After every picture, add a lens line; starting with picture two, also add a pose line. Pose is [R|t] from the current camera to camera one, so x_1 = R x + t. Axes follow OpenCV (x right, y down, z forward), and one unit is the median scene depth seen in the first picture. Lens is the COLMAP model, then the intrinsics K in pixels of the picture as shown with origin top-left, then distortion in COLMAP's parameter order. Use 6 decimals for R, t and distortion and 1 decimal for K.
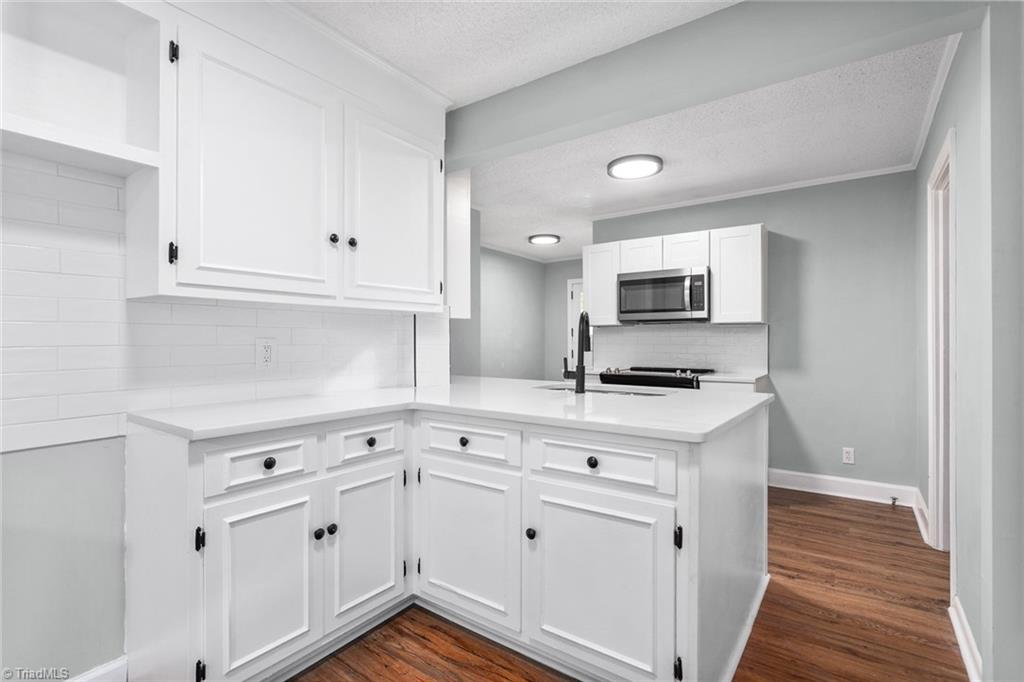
lens RADIAL K [[482.9, 0, 513.2], [0, 482.9, 341.2], [0, 0, 1]] dist [-0.006864, -0.000138]
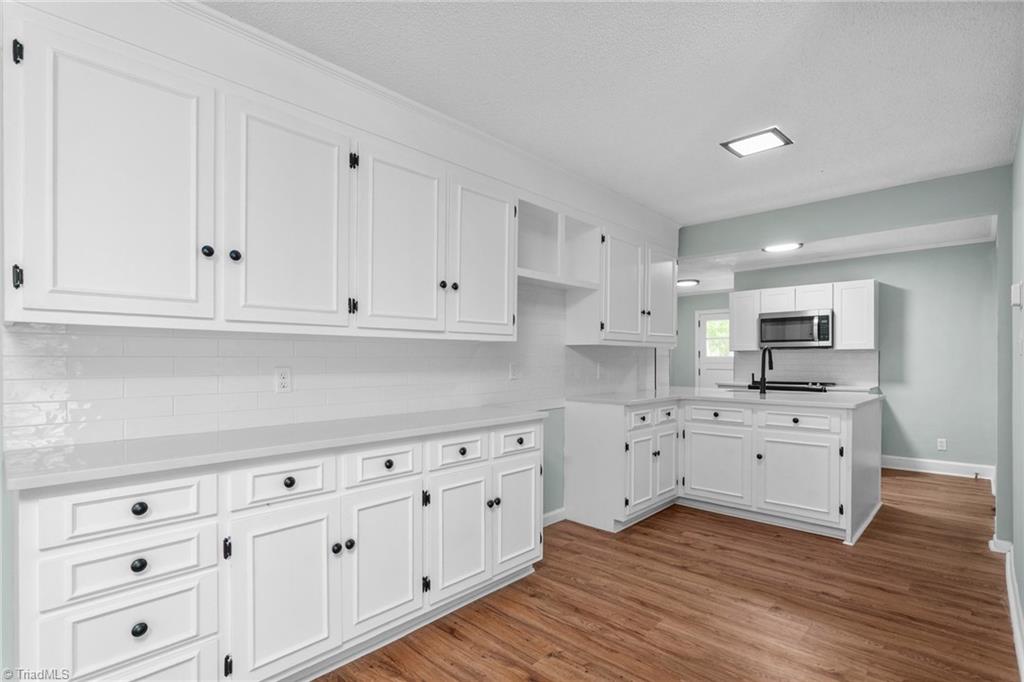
lens RADIAL K [[482.9, 0, 512.8], [0, 482.9, 359.4], [0, 0, 1]] dist [-0.006864, -0.000138]
pose [[0.988353, 0.001036, -0.152173, -0.317077], [-0.000564, 0.999995, 0.003142, -0.013447], [0.152175, -0.003019, 0.988349, -0.556190]]
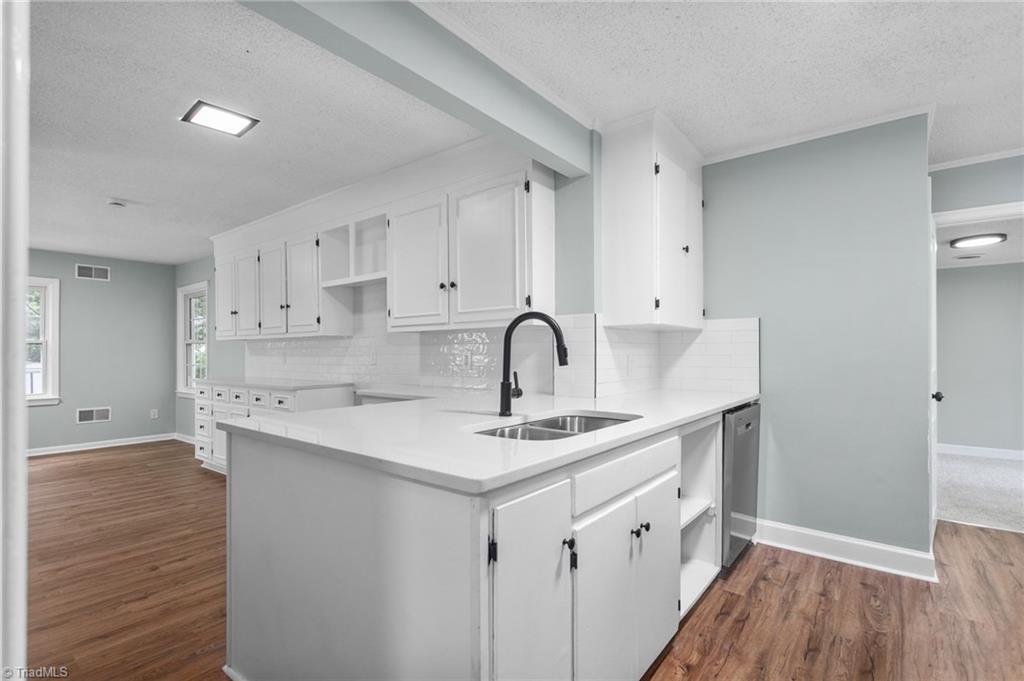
lens RADIAL K [[482.9, 0, 513.3], [0, 482.9, 345.3], [0, 0, 1]] dist [-0.006864, -0.000138]
pose [[-0.034439, -0.011392, -0.999342, 0.620031], [-0.000844, 0.999935, -0.011370, -0.001791], [0.999406, 0.000452, -0.034446, 0.676671]]
